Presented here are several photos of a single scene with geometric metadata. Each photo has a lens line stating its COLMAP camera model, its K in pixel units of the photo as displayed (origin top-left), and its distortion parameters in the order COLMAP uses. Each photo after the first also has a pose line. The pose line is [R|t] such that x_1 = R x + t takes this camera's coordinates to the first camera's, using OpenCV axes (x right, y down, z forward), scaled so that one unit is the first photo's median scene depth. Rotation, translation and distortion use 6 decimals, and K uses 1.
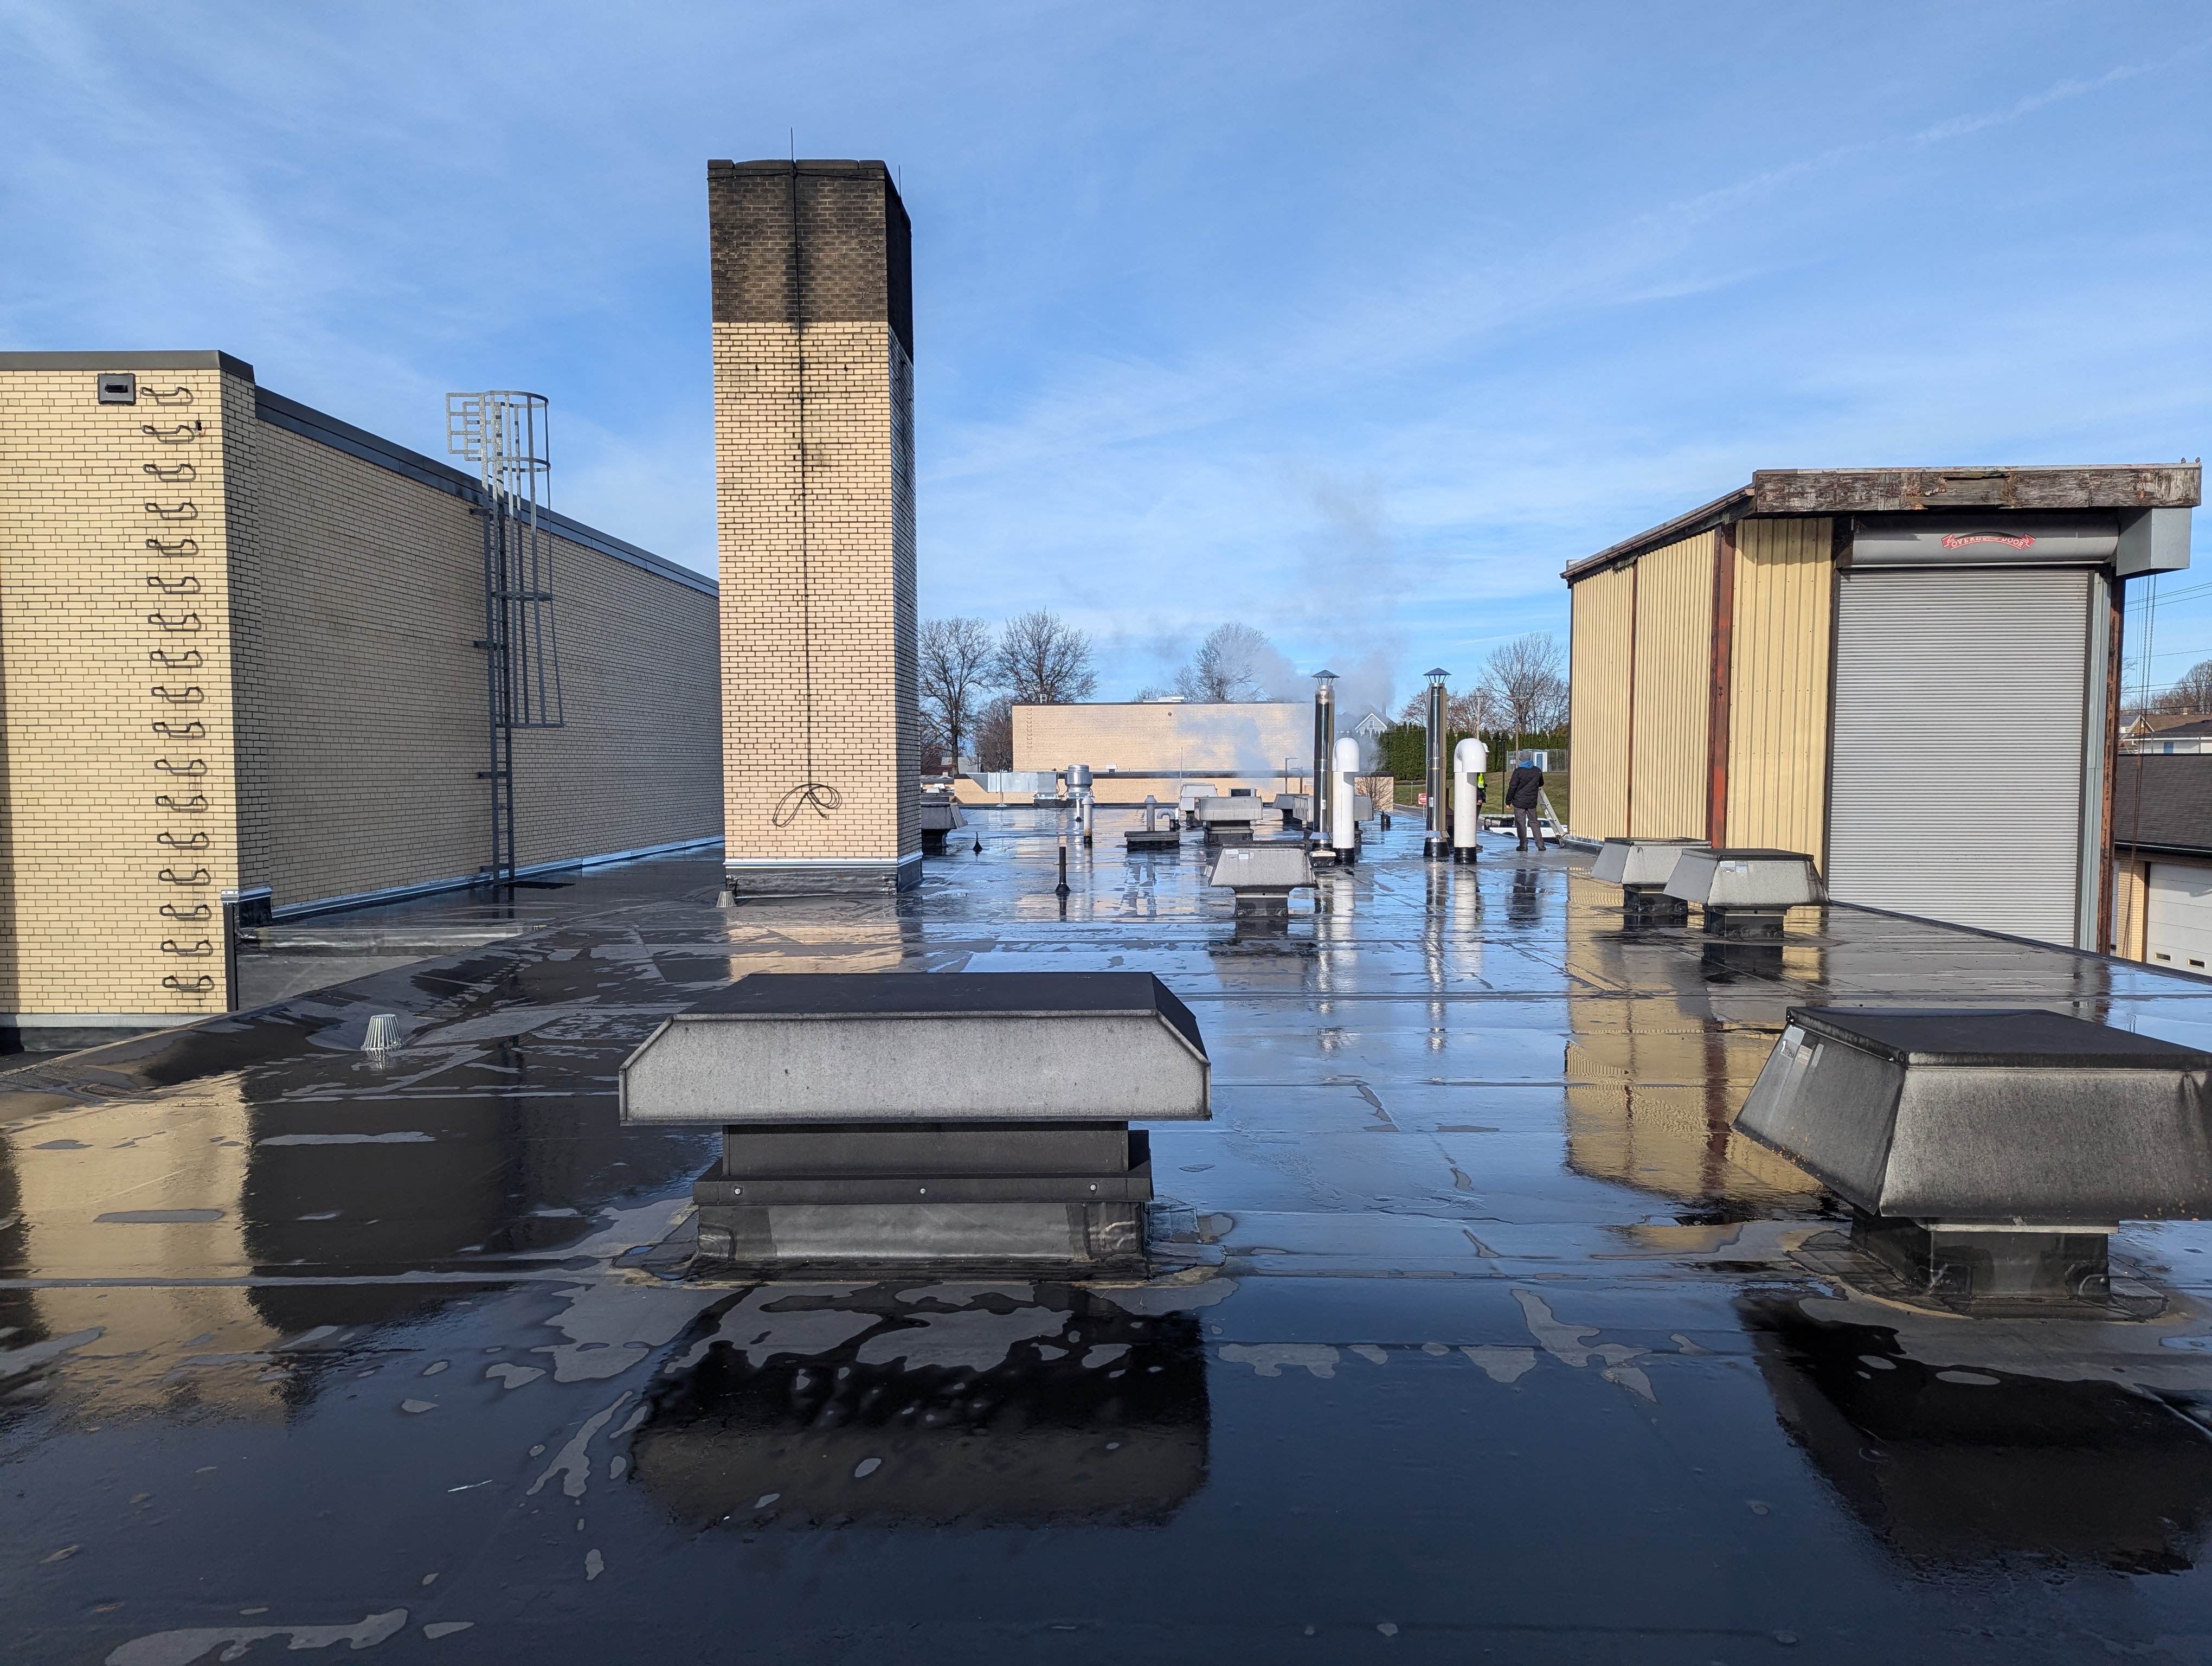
lens RADIAL K [[1541.6, 0, 1105.9], [0, 1541.6, 837.5], [0, 0, 1]] dist [-0.010651, -0.002038]
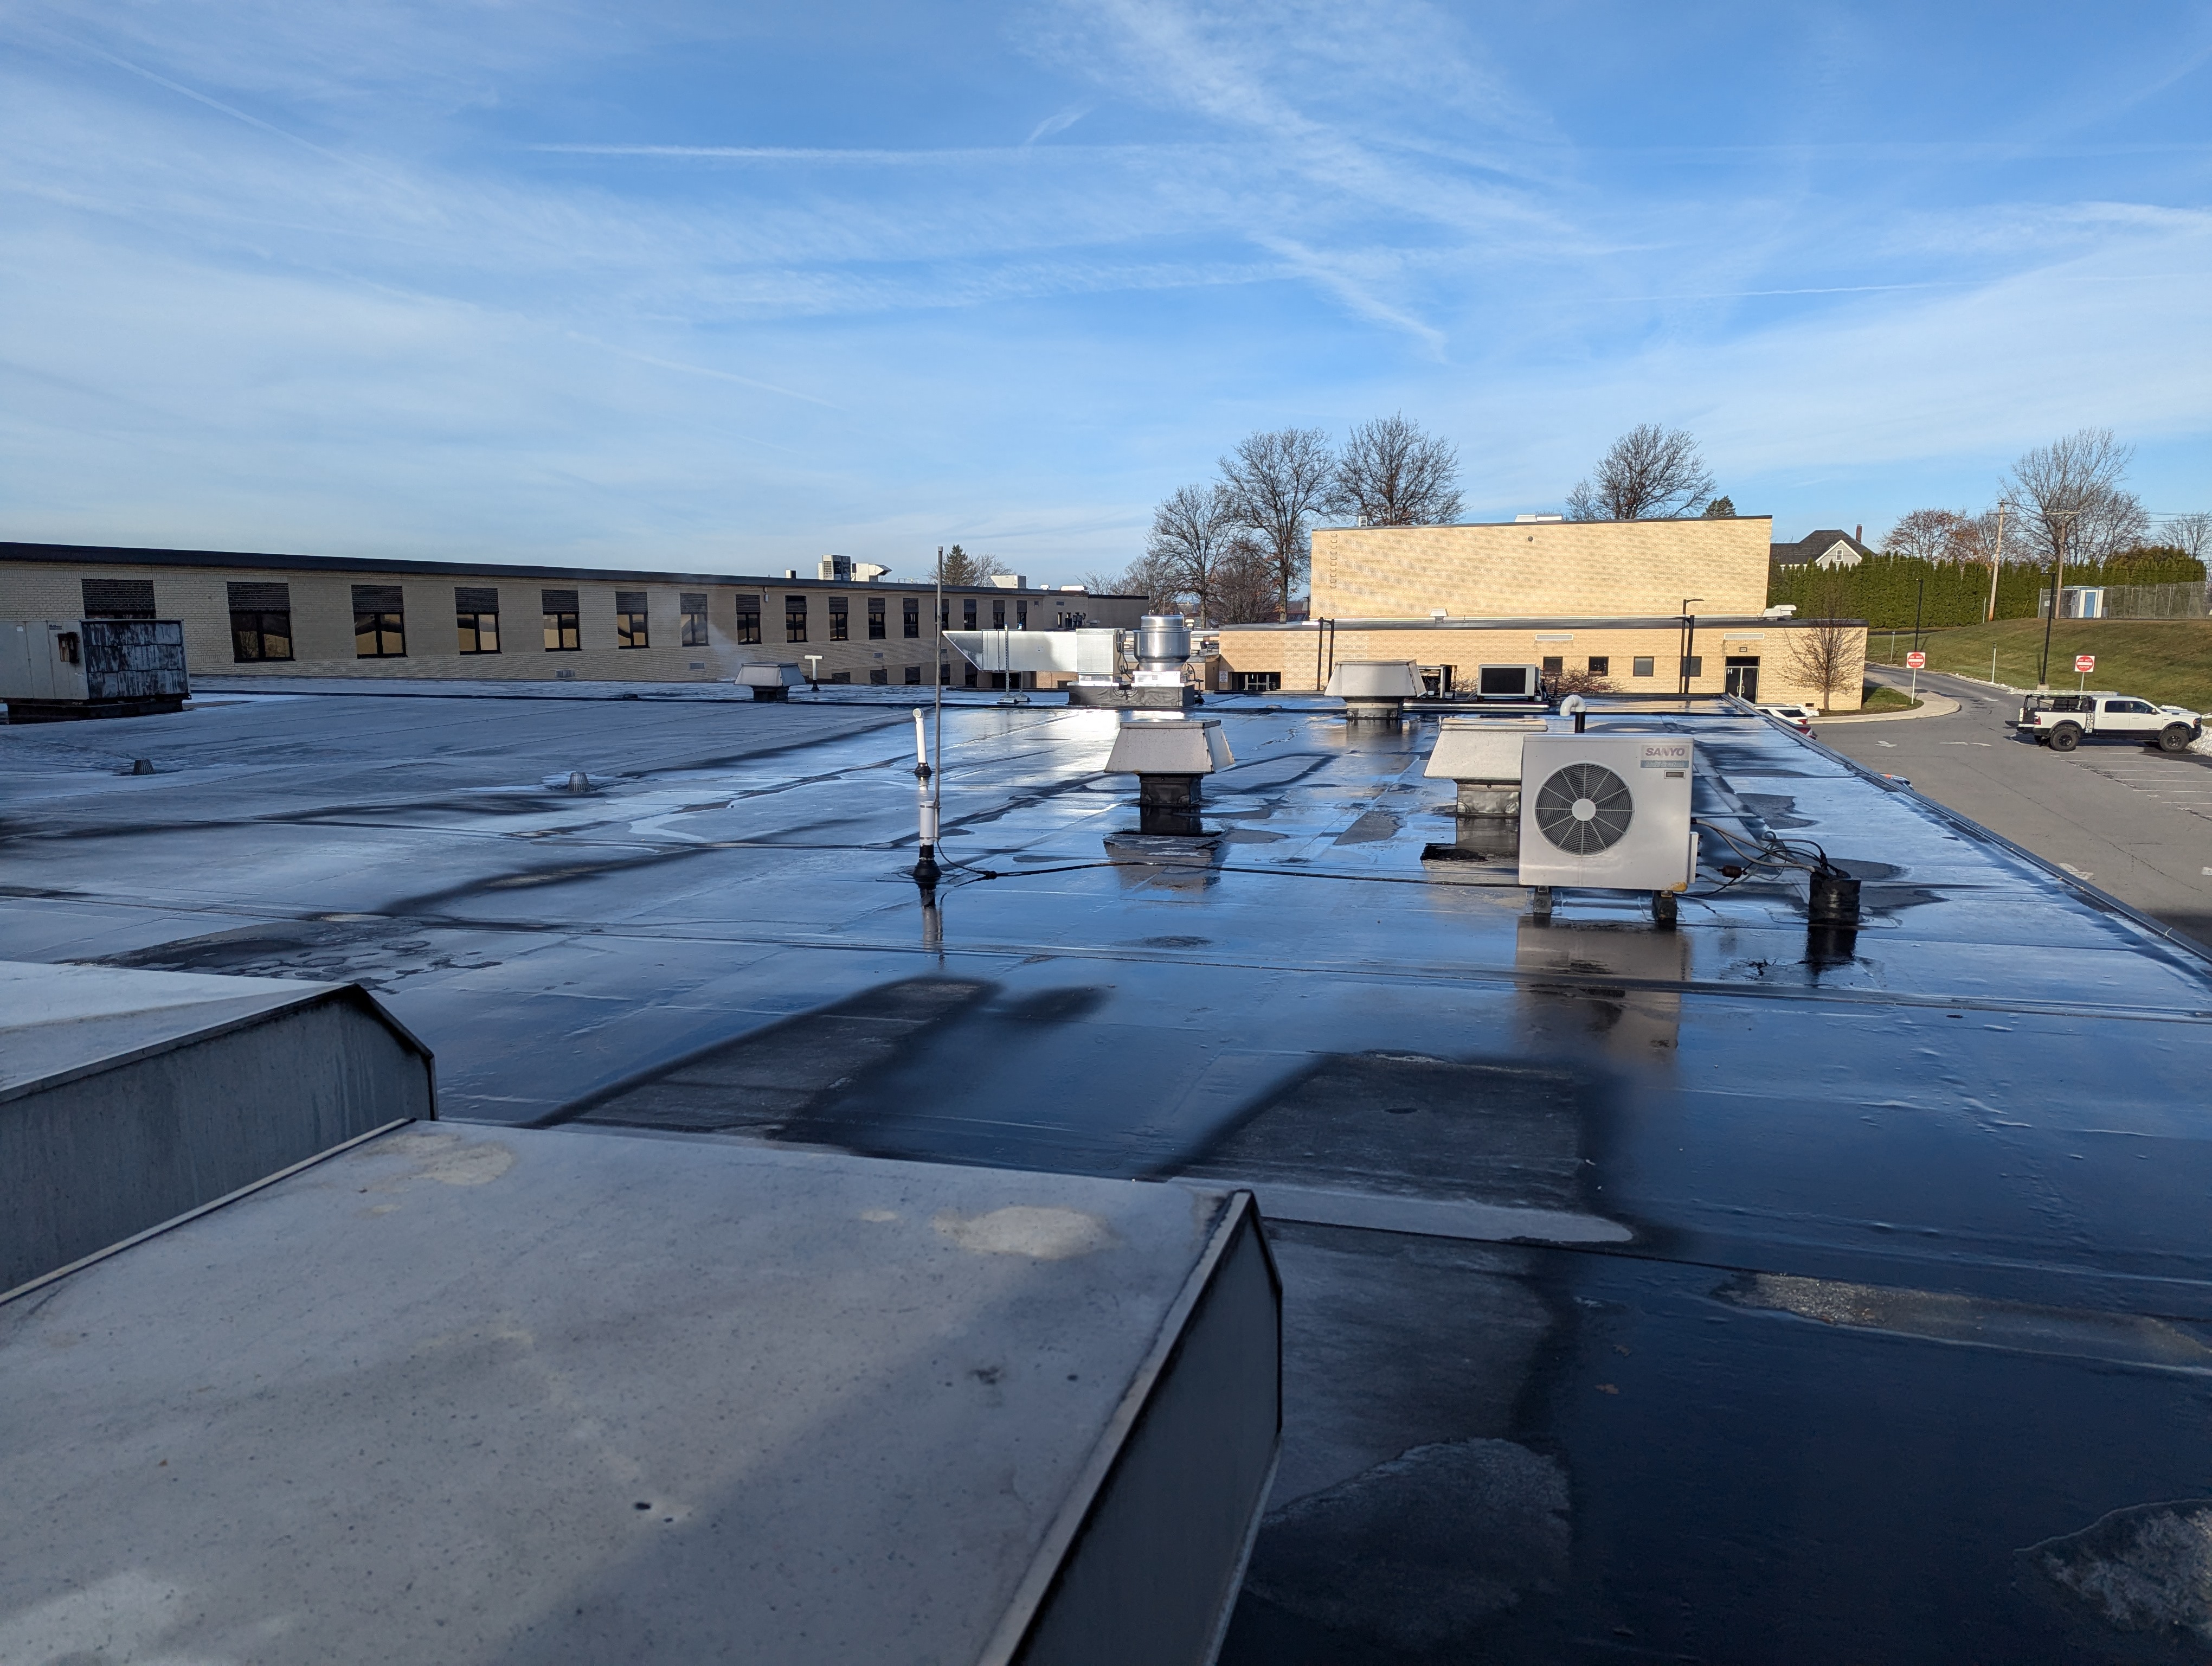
lens RADIAL K [[1541.6, 0, 1108.3], [0, 1541.6, 838.4], [0, 0, 1]] dist [-0.010651, -0.002038]
pose [[0.963348, 0.033526, -0.266151, 0.034191], [-0.007025, 0.994972, 0.099904, -0.008410], [0.268162, -0.094373, 0.958740, 0.177440]]
